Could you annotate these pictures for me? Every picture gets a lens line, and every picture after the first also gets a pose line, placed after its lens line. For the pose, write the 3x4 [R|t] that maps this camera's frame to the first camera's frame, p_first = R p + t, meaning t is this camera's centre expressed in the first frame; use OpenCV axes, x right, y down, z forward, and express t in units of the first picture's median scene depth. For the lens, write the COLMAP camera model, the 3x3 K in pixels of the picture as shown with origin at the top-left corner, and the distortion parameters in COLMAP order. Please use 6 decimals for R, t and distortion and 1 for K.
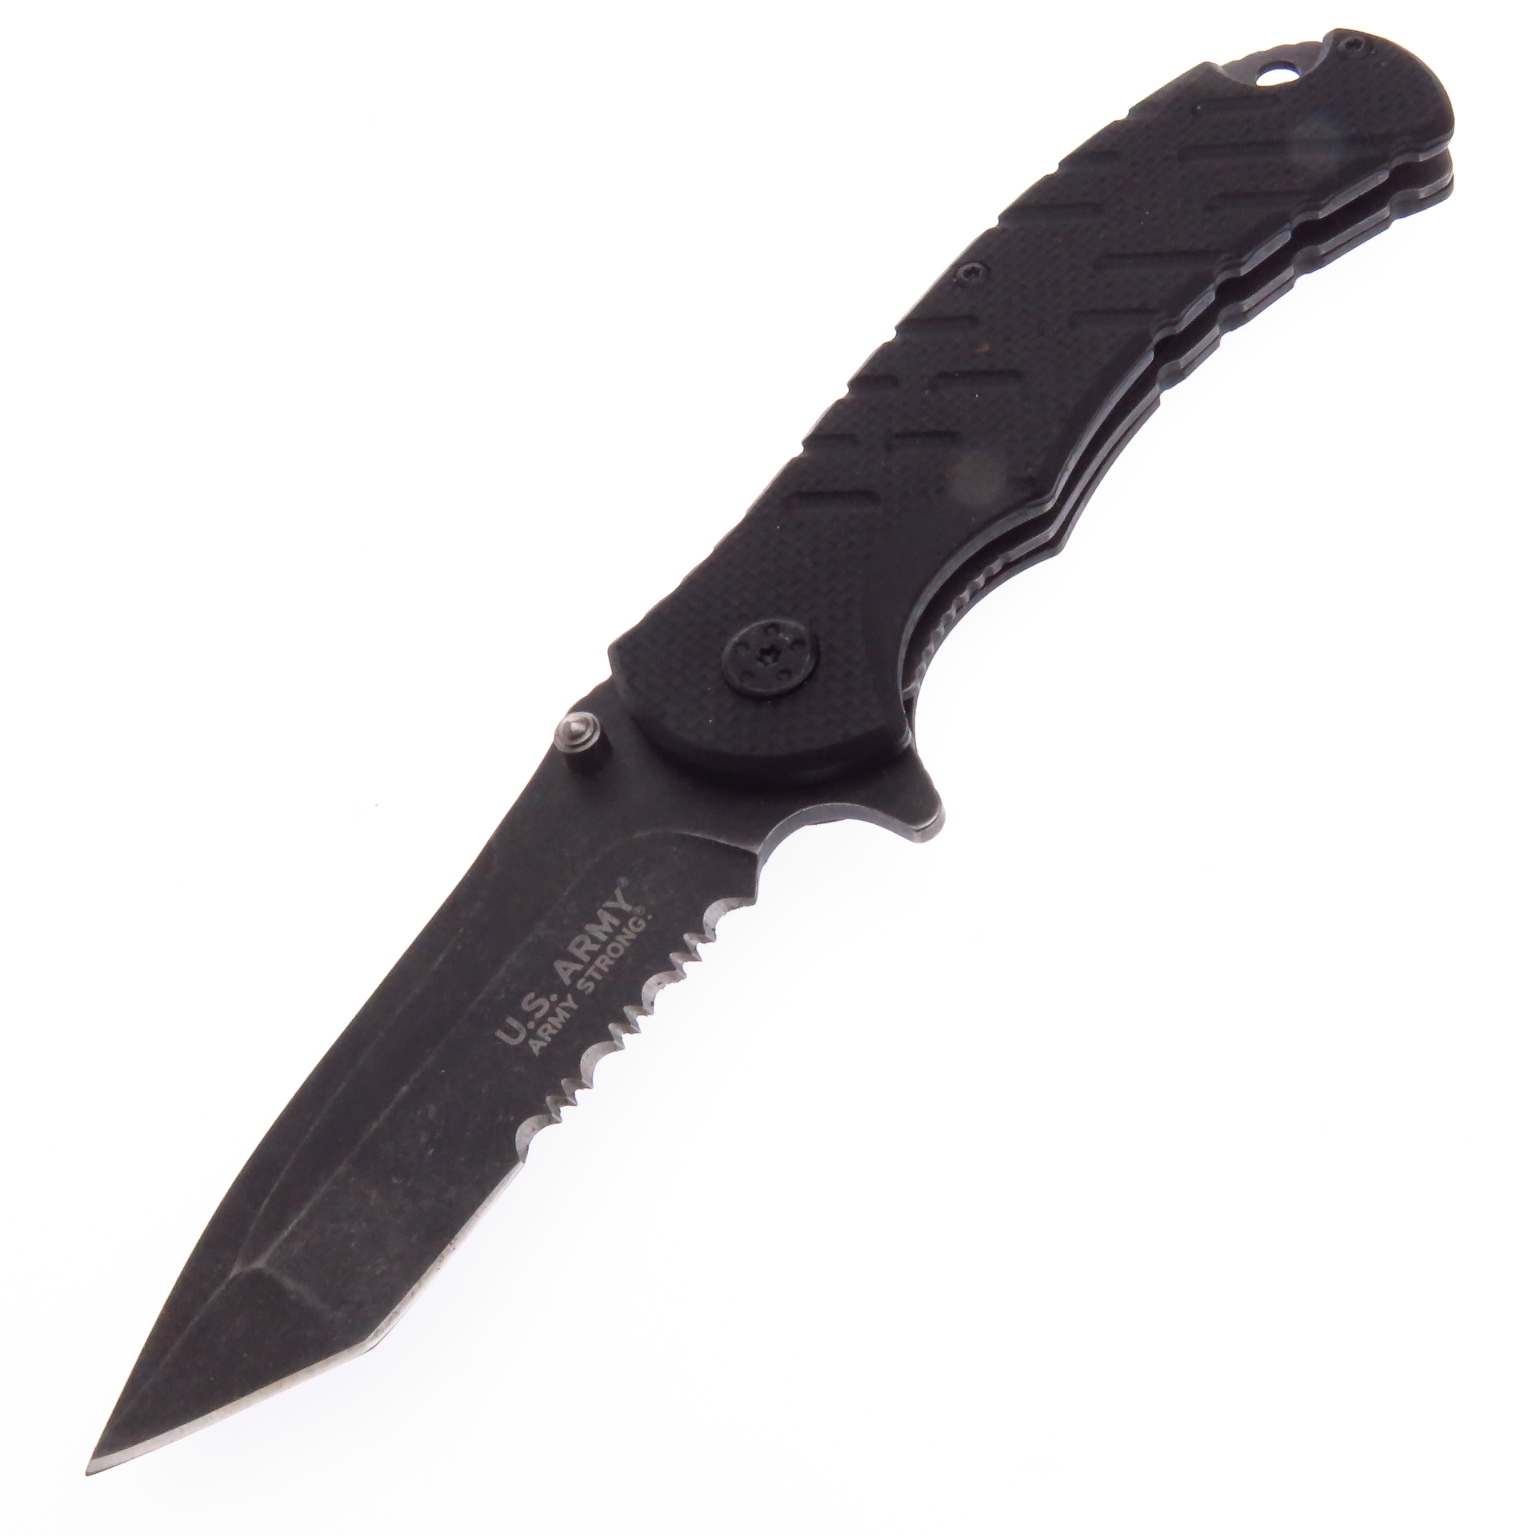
lens RADIAL K [[2342.5, 0, 768.0], [0, 2342.5, 768.0], [0, 0, 1]] dist [-0.014860, -0.017488]
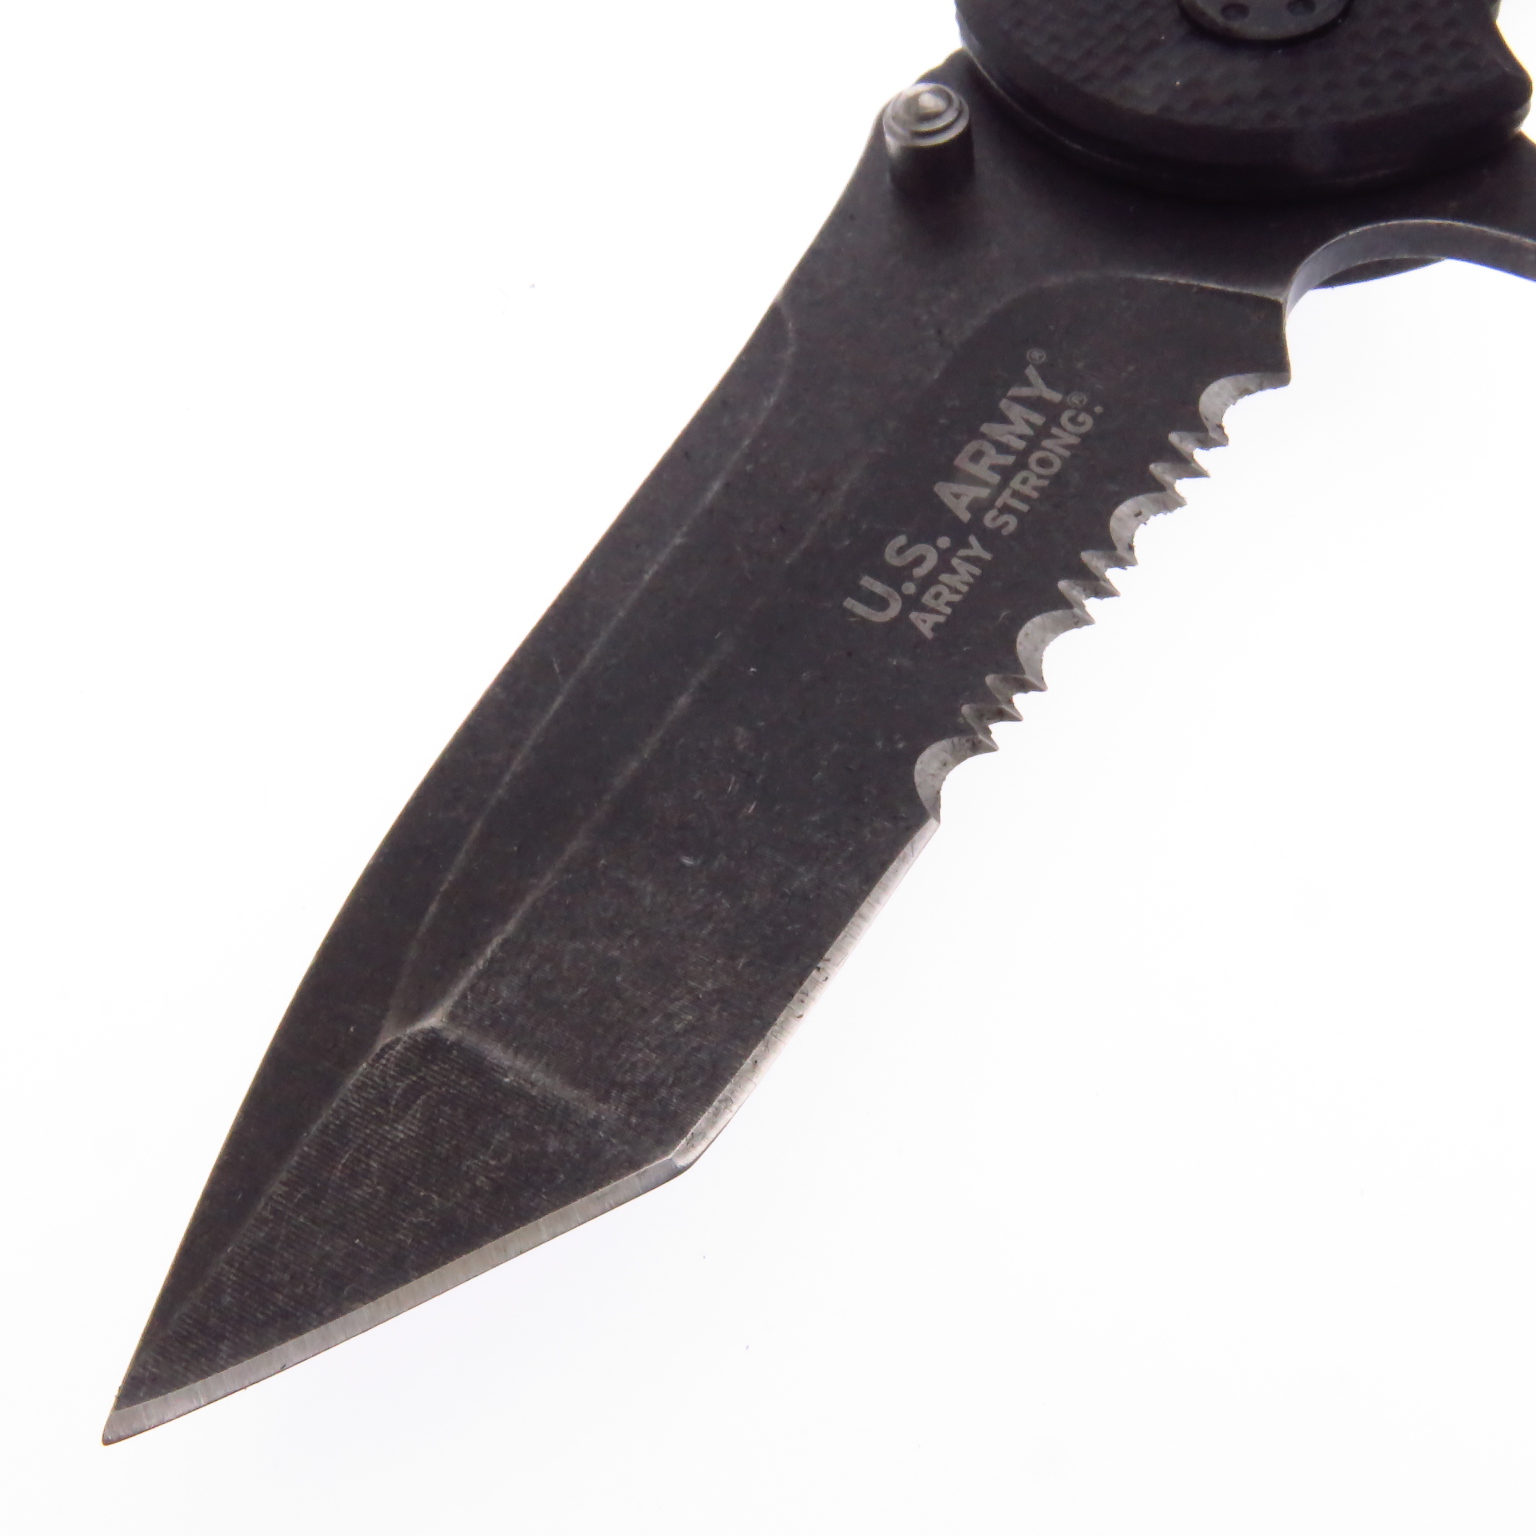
lens RADIAL K [[2342.5, 0, 768.0], [0, 2342.5, 768.0], [0, 0, 1]] dist [-0.014860, -0.017488]
pose [[0.992363, -0.003491, 0.123299, -0.198328], [0.004766, 0.999938, -0.010050, 0.154902], [-0.123256, 0.010561, 0.992319, 0.460432]]
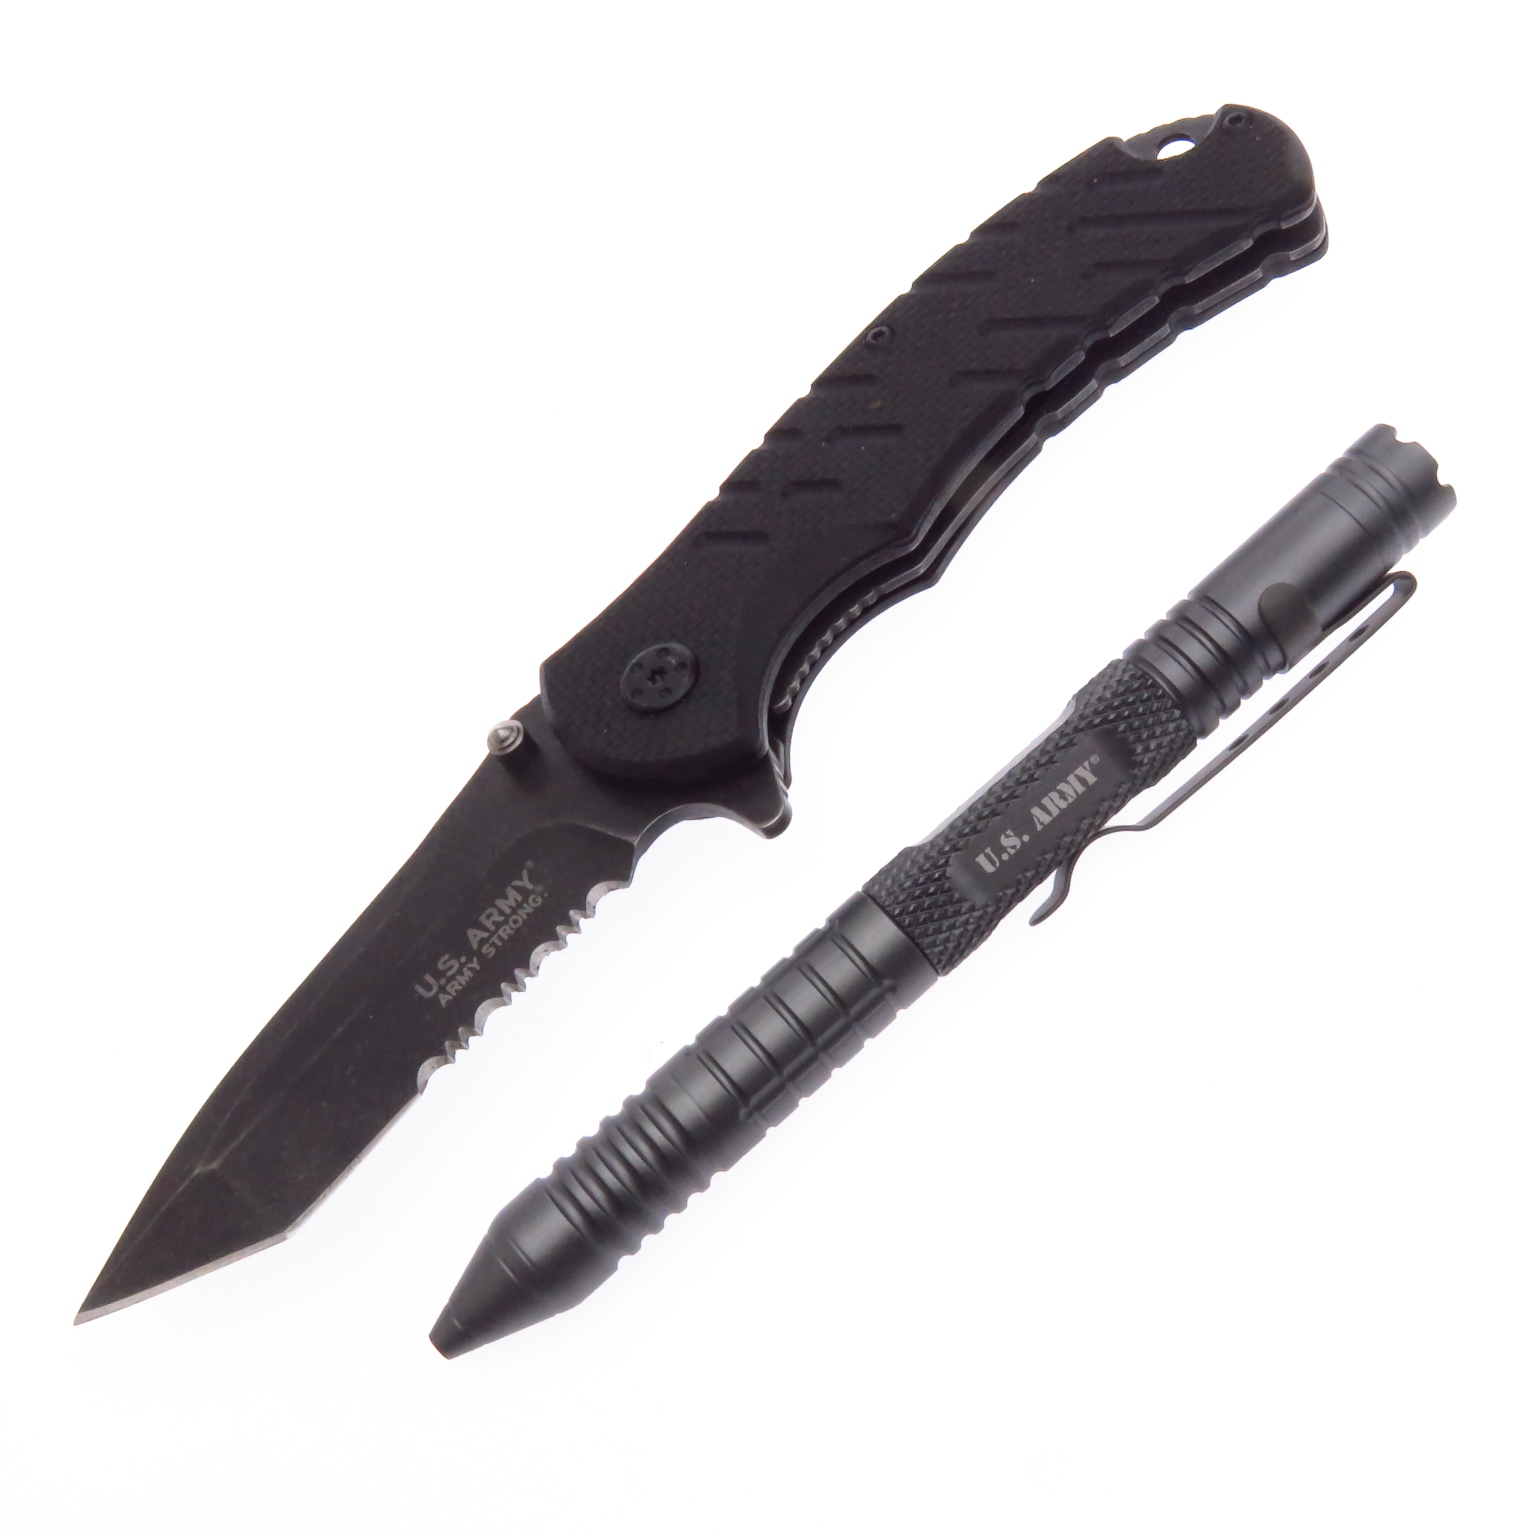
lens RADIAL K [[2342.5, 0, 768.0], [0, 2342.5, 768.0], [0, 0, 1]] dist [-0.014860, -0.017488]
pose [[0.982708, 0.021729, -0.183880, 0.280306], [-0.016615, 0.999432, 0.029311, -0.038099], [0.184413, -0.025749, 0.982512, -0.151630]]
